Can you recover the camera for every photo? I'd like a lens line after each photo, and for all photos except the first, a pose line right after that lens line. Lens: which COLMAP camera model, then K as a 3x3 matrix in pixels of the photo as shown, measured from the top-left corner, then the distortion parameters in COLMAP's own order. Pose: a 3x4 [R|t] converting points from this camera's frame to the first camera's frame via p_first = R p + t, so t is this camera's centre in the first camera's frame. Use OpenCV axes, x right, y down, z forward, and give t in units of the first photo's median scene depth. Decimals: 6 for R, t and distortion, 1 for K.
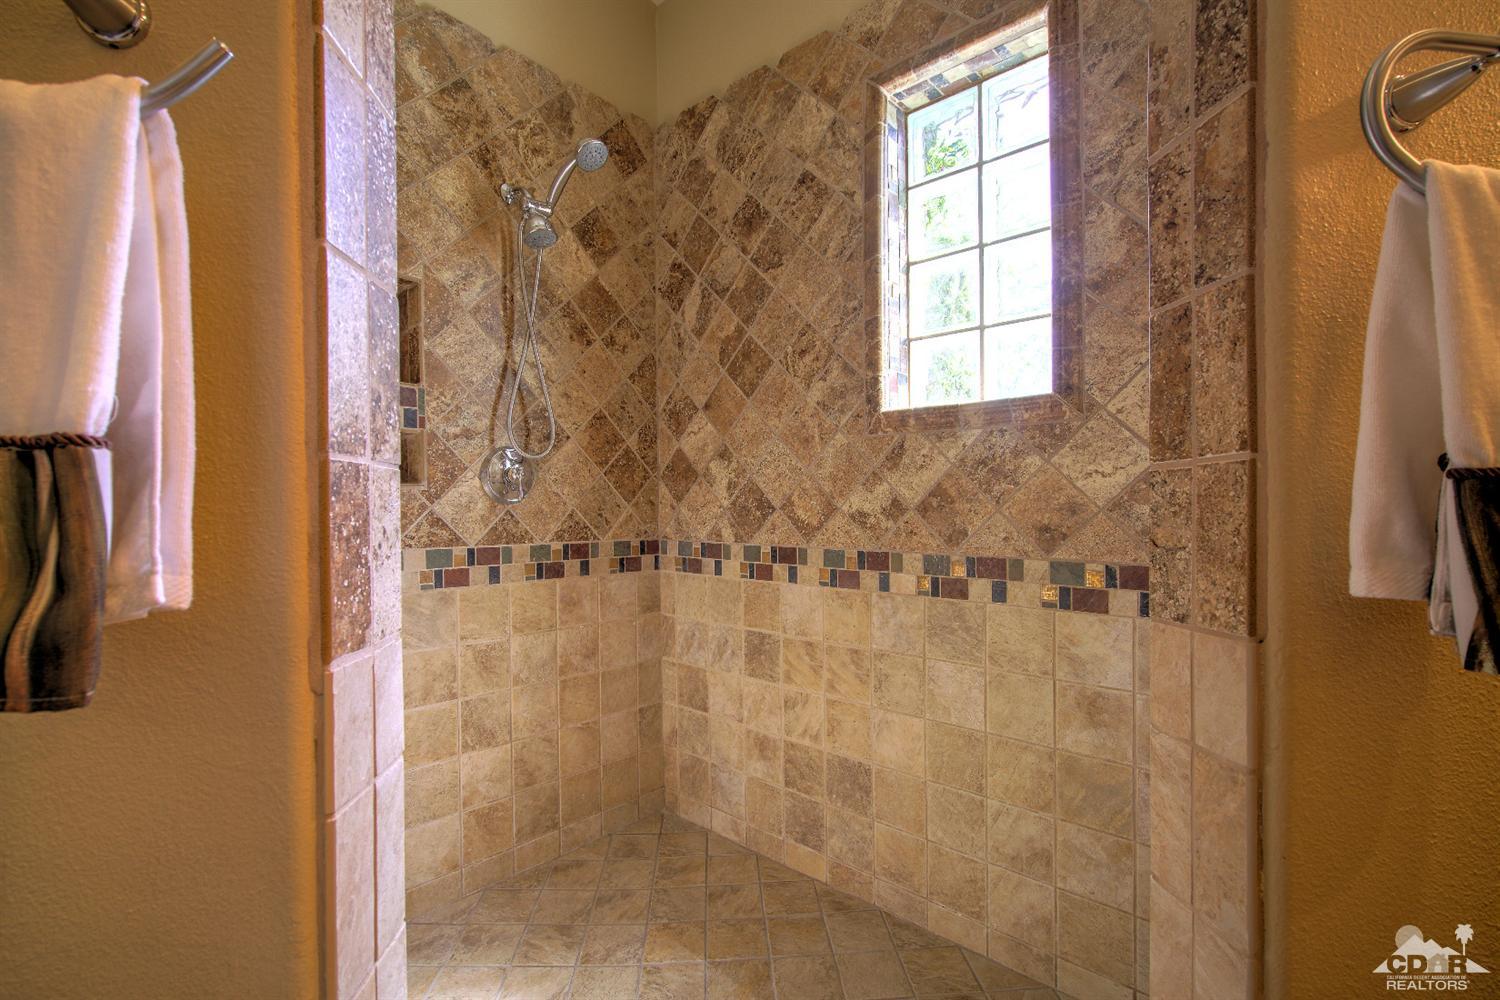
lens RADIAL K [[695.7, 0, 699.5], [0, 695.7, 530.0], [0, 0, 1]] dist [-0.004409, 0.002630]
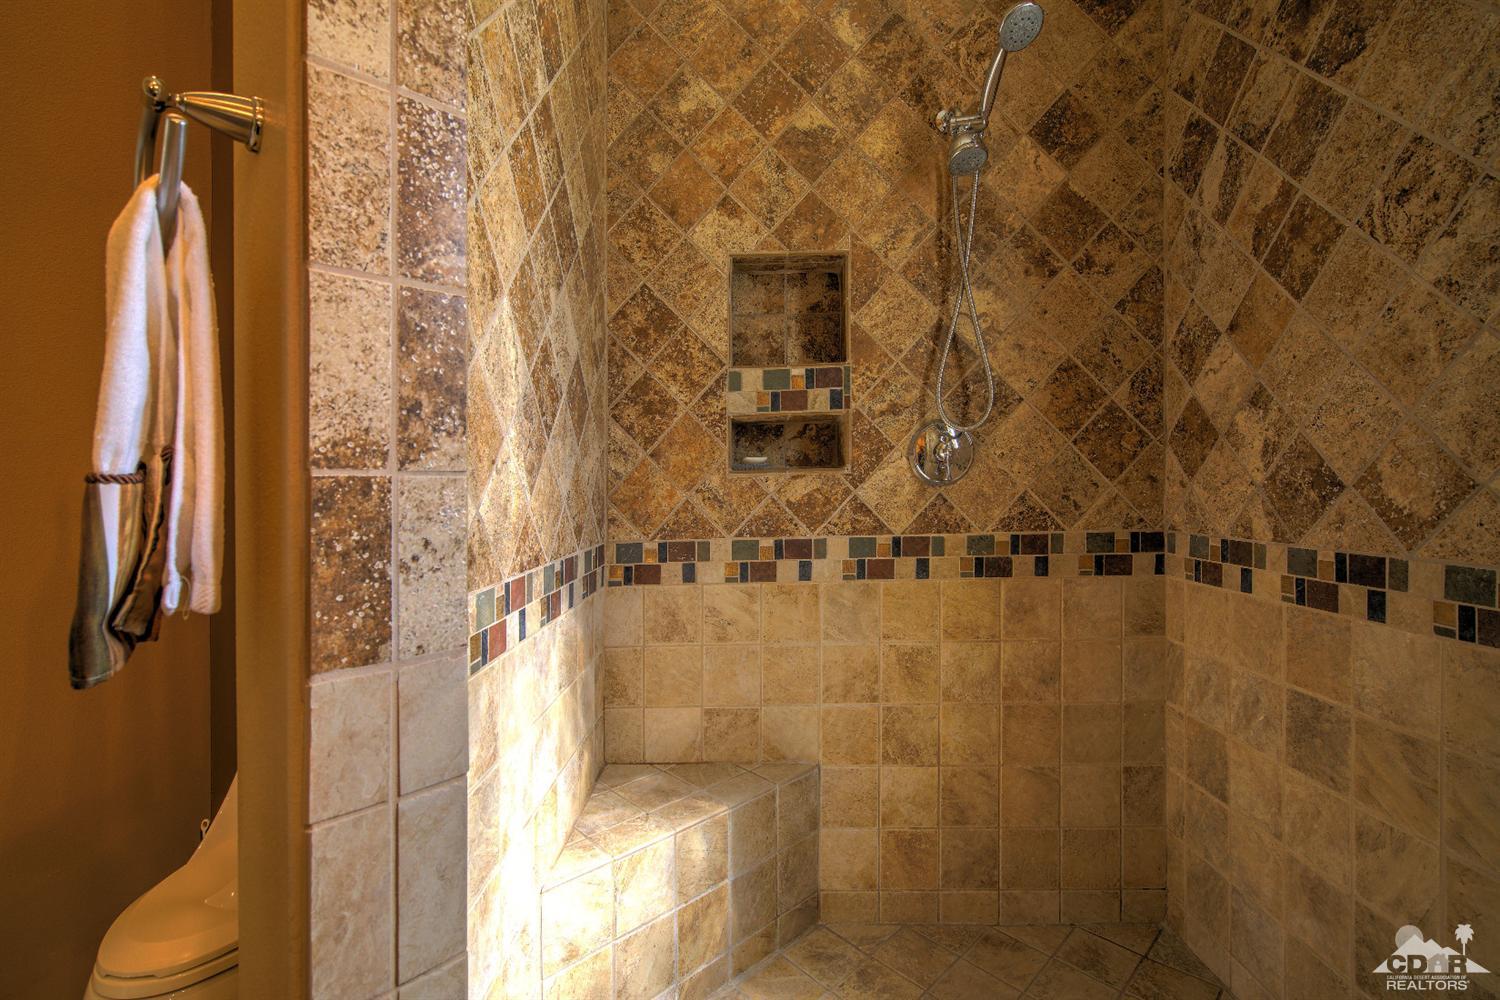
lens RADIAL K [[695.7, 0, 756.8], [0, 695.7, 503.8], [0, 0, 1]] dist [-0.004409, 0.002630]
pose [[0.663512, 0.001184, -0.748164, 0.212688], [0.003879, 0.999980, 0.005022, -0.020821], [0.748155, -0.006234, 0.663494, 0.263376]]
